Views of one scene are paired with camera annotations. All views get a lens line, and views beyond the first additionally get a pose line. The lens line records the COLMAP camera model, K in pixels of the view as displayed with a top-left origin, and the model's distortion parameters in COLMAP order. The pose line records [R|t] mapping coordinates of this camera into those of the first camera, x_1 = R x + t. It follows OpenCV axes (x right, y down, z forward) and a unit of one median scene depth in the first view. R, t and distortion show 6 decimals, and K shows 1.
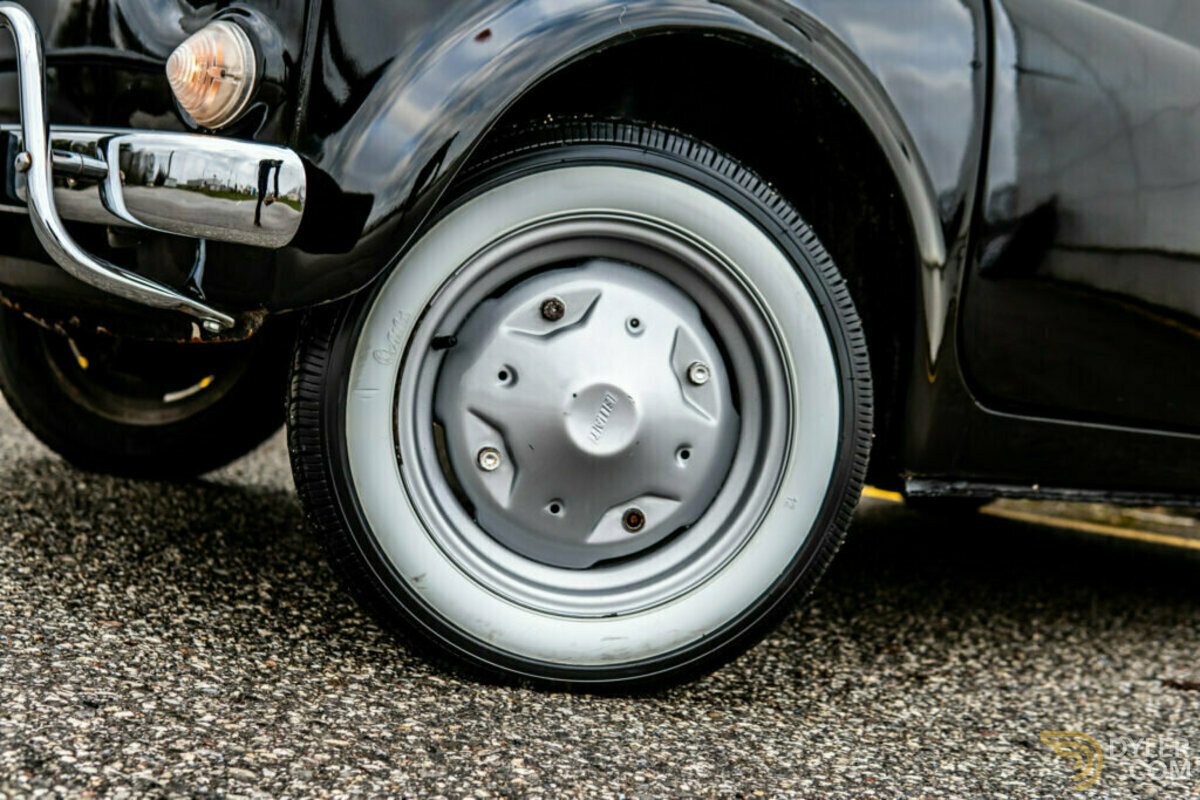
lens RADIAL K [[1658.8, 0, 602.0], [0, 1658.8, 394.1], [0, 0, 1]] dist [-0.160563, 0.000000]
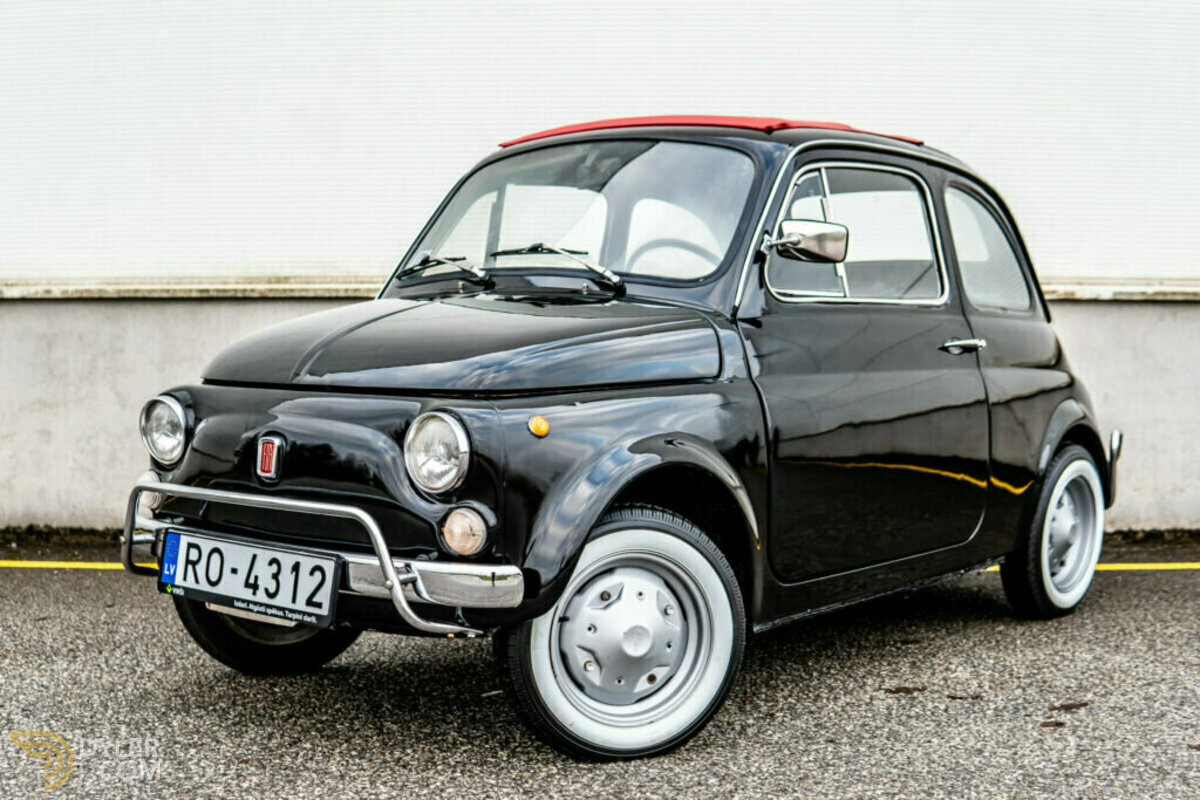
lens RADIAL K [[1658.8, 0, 605.3], [0, 1658.8, 394.7], [0, 0, 1]] dist [-0.160563, 0.000000]
pose [[0.968558, -0.156253, 0.193597, -0.399238], [0.155299, 0.987661, 0.020191, -0.345511], [-0.194363, 0.010510, 0.980873, -1.142476]]
